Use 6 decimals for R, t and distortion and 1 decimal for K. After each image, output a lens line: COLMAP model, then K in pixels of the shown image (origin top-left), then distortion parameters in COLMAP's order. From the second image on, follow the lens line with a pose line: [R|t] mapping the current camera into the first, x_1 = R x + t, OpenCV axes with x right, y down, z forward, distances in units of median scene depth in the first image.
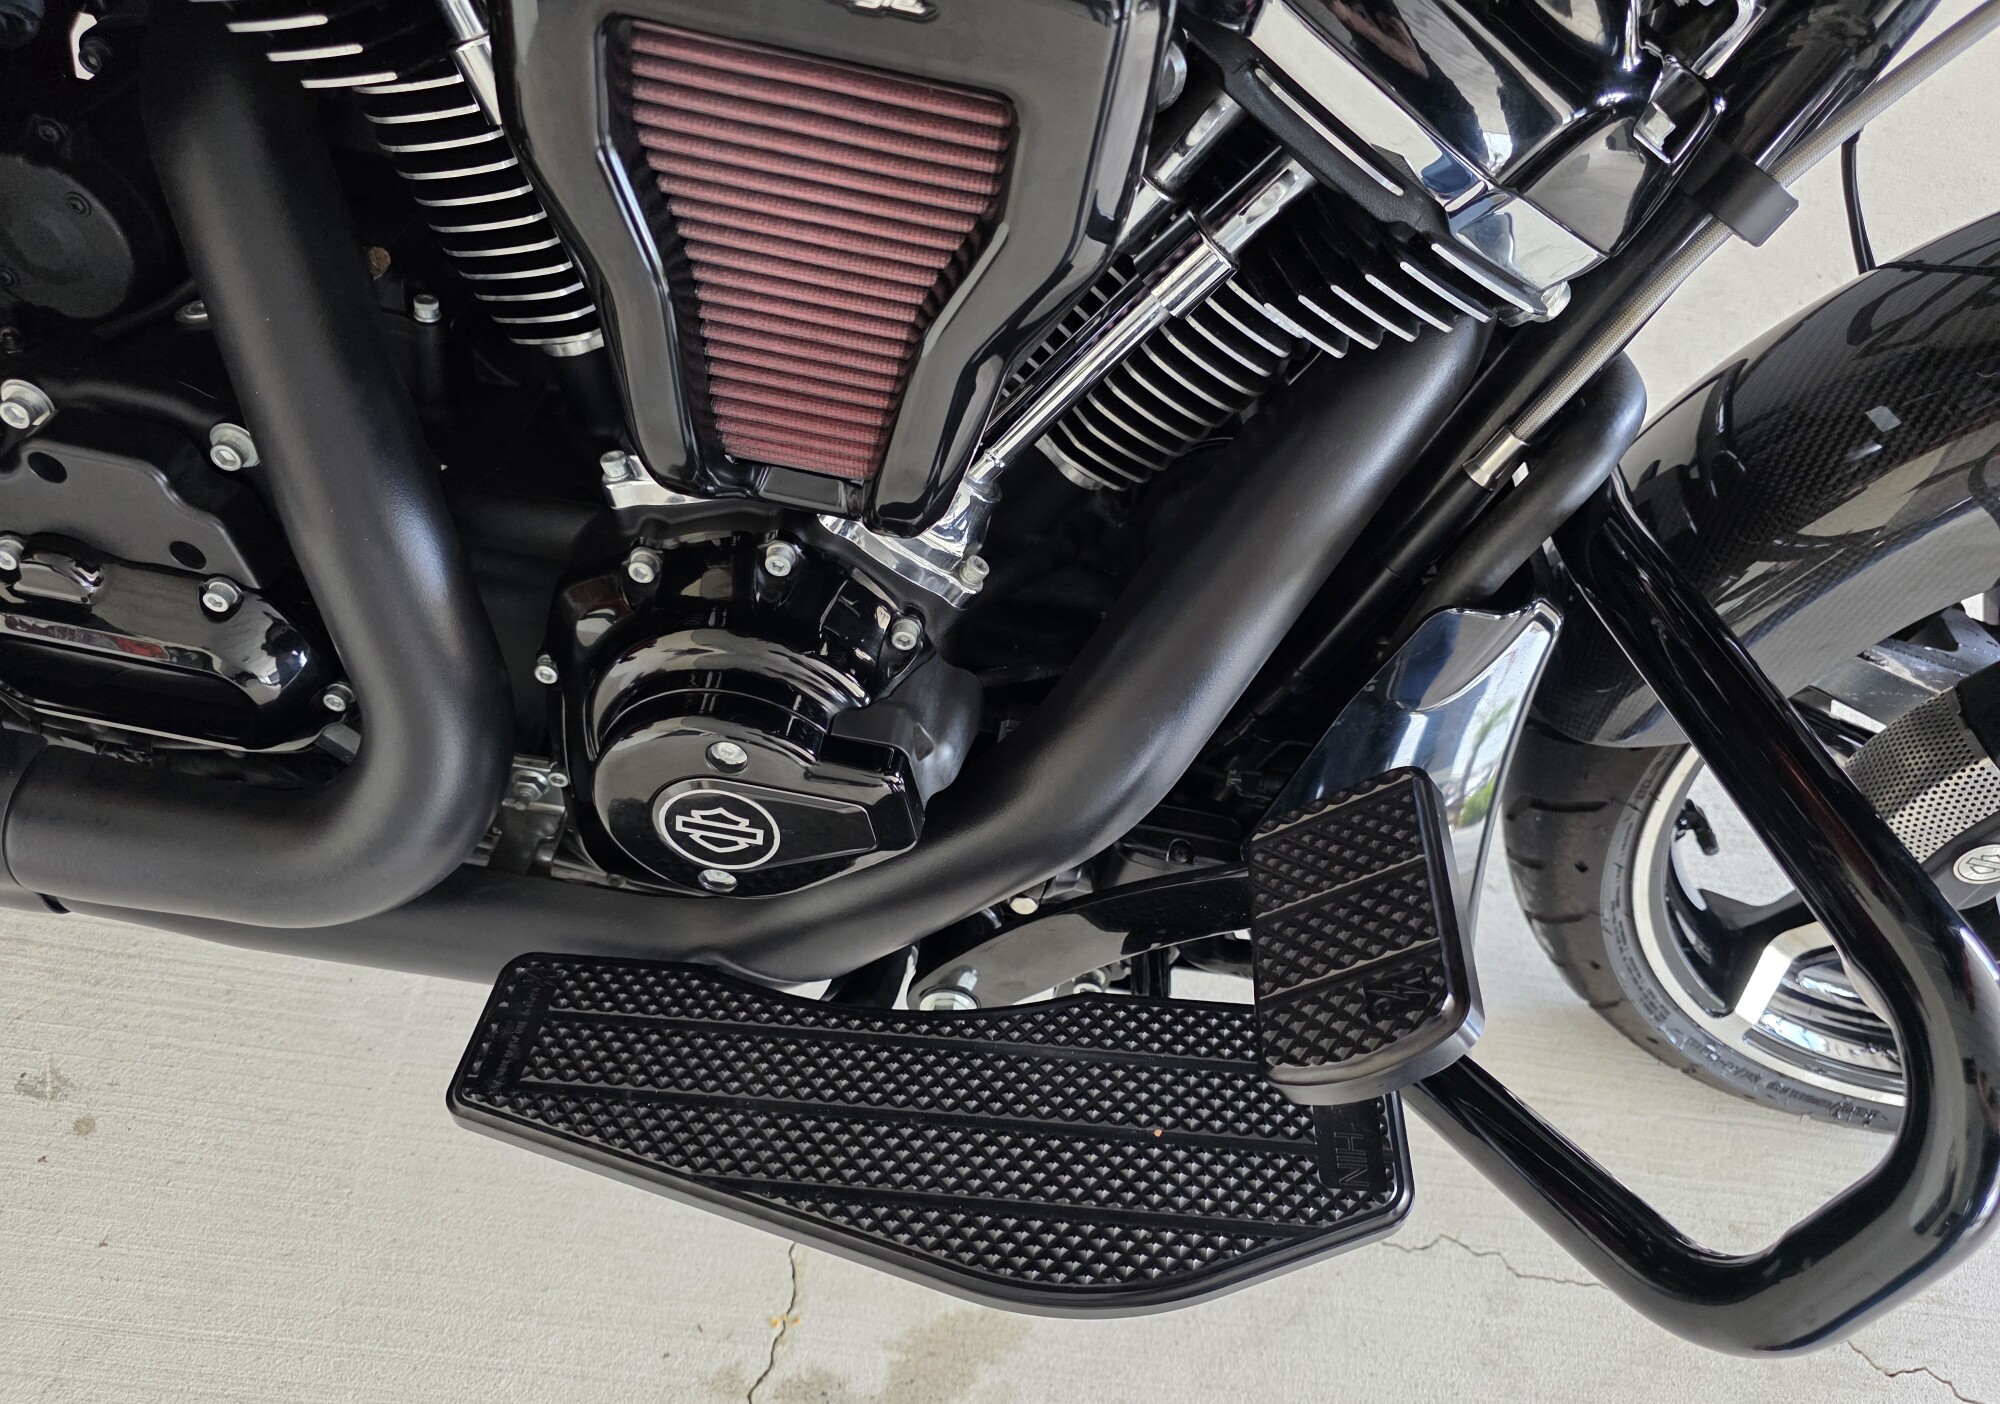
lens RADIAL K [[1333.9, 0, 1005.3], [0, 1333.9, 718.1], [0, 0, 1]] dist [0.007966, -0.000833]
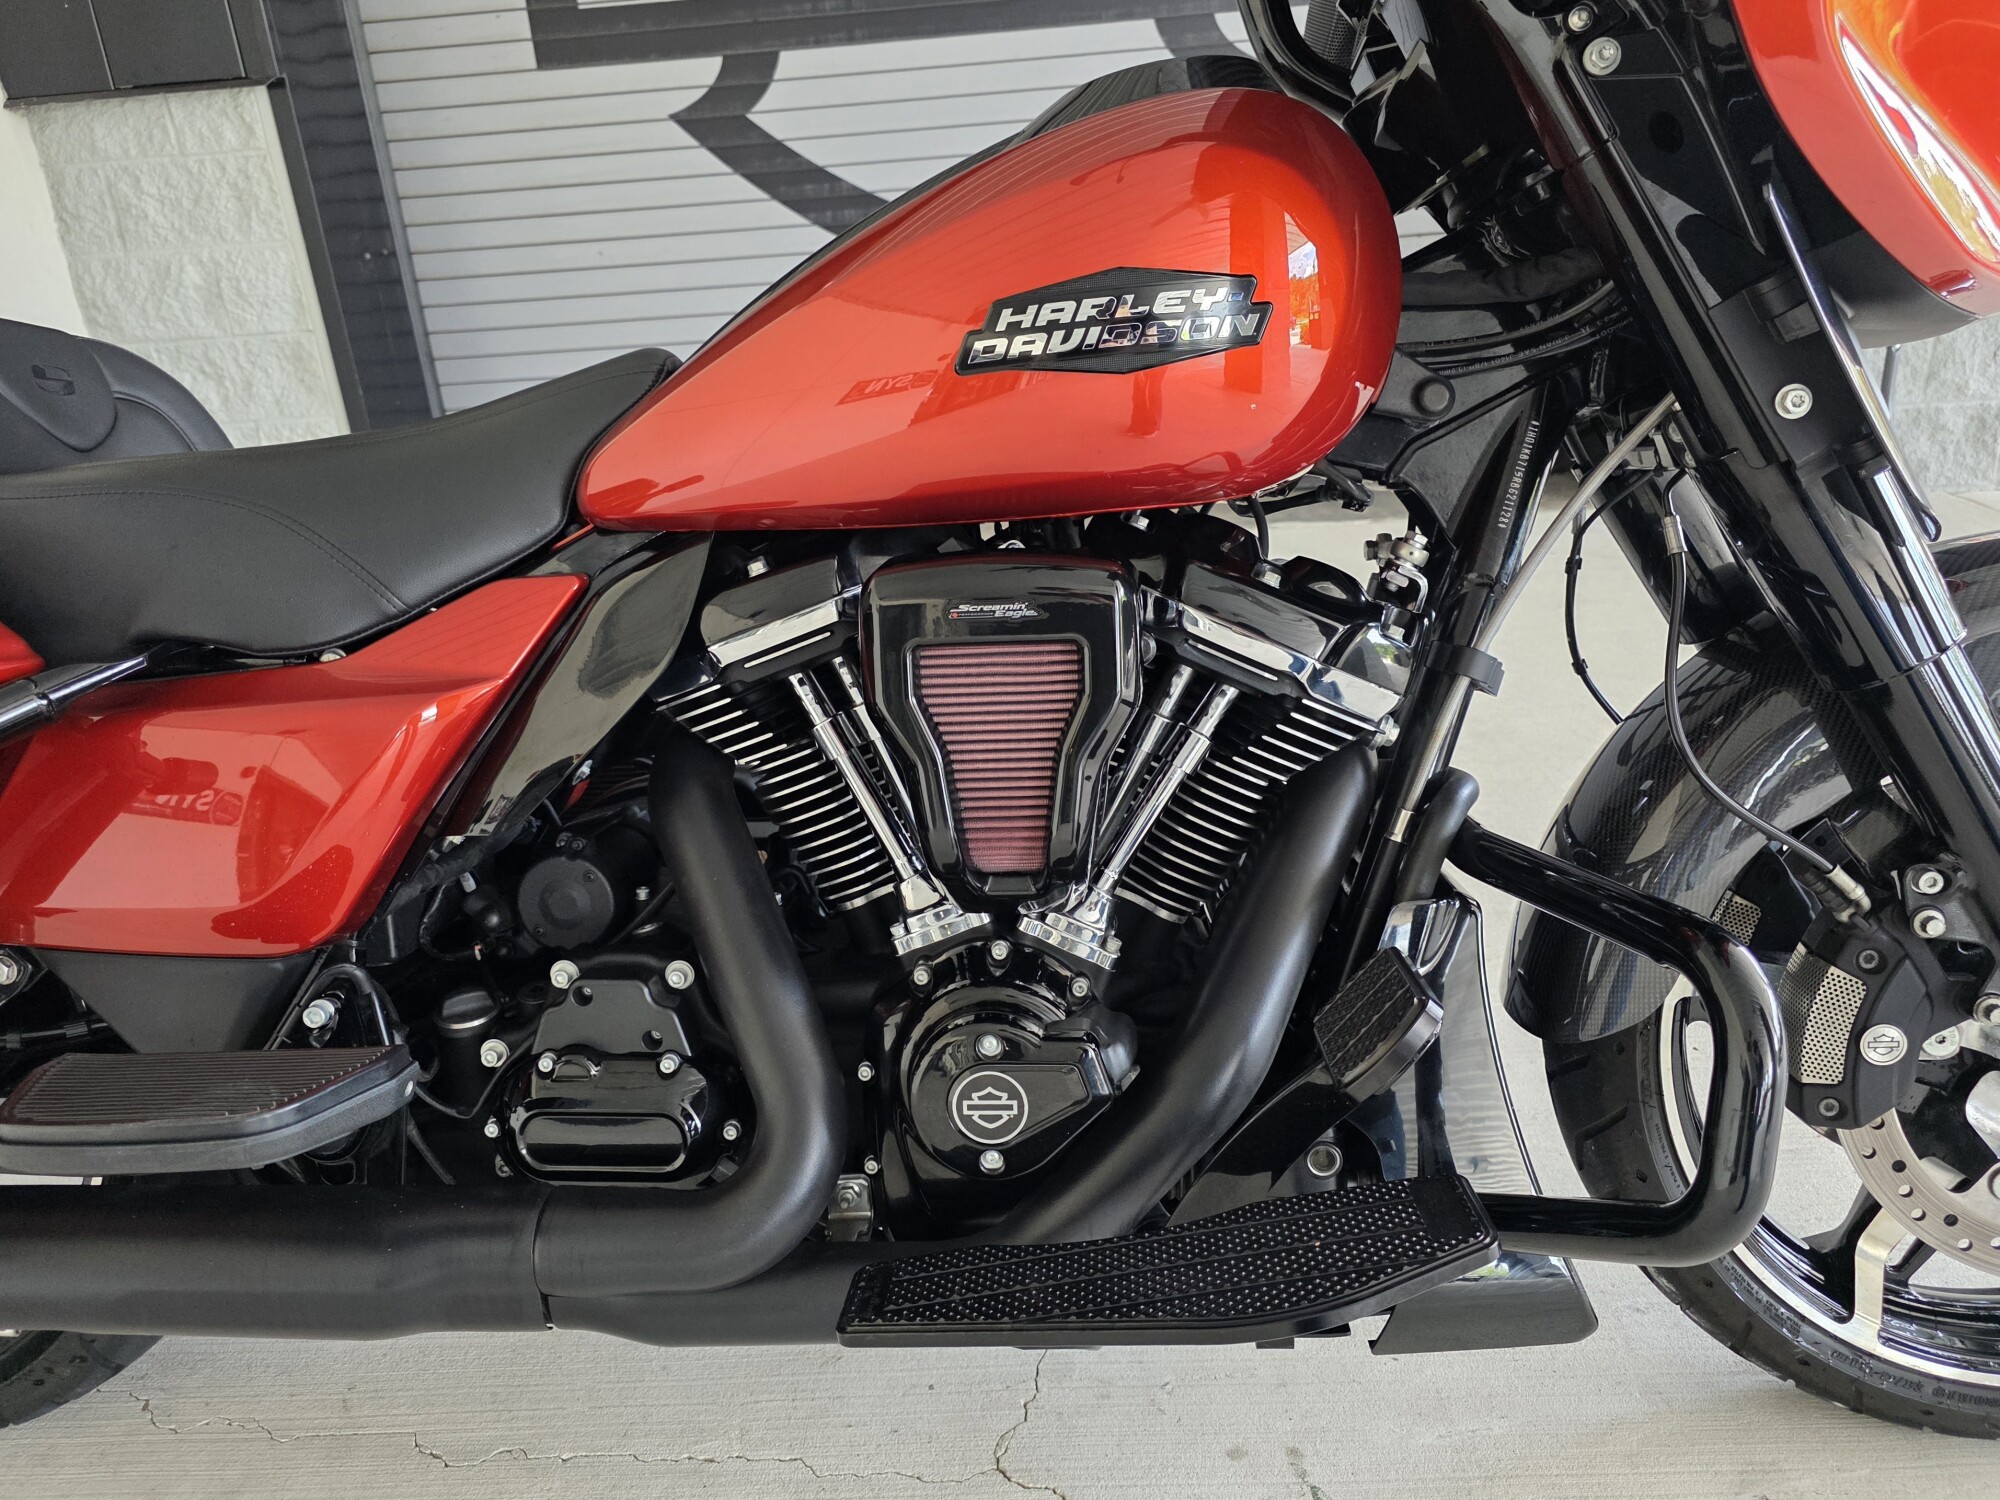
lens RADIAL K [[1315.1, 0, 1003.3], [0, 1315.1, 754.6], [0, 0, 1]] dist [0.026226, -0.005062]
pose [[0.977612, -0.208616, -0.027460, -0.065930], [0.158094, 0.814361, -0.558411, 0.626488], [0.138856, 0.541568, 0.829110, -0.546059]]
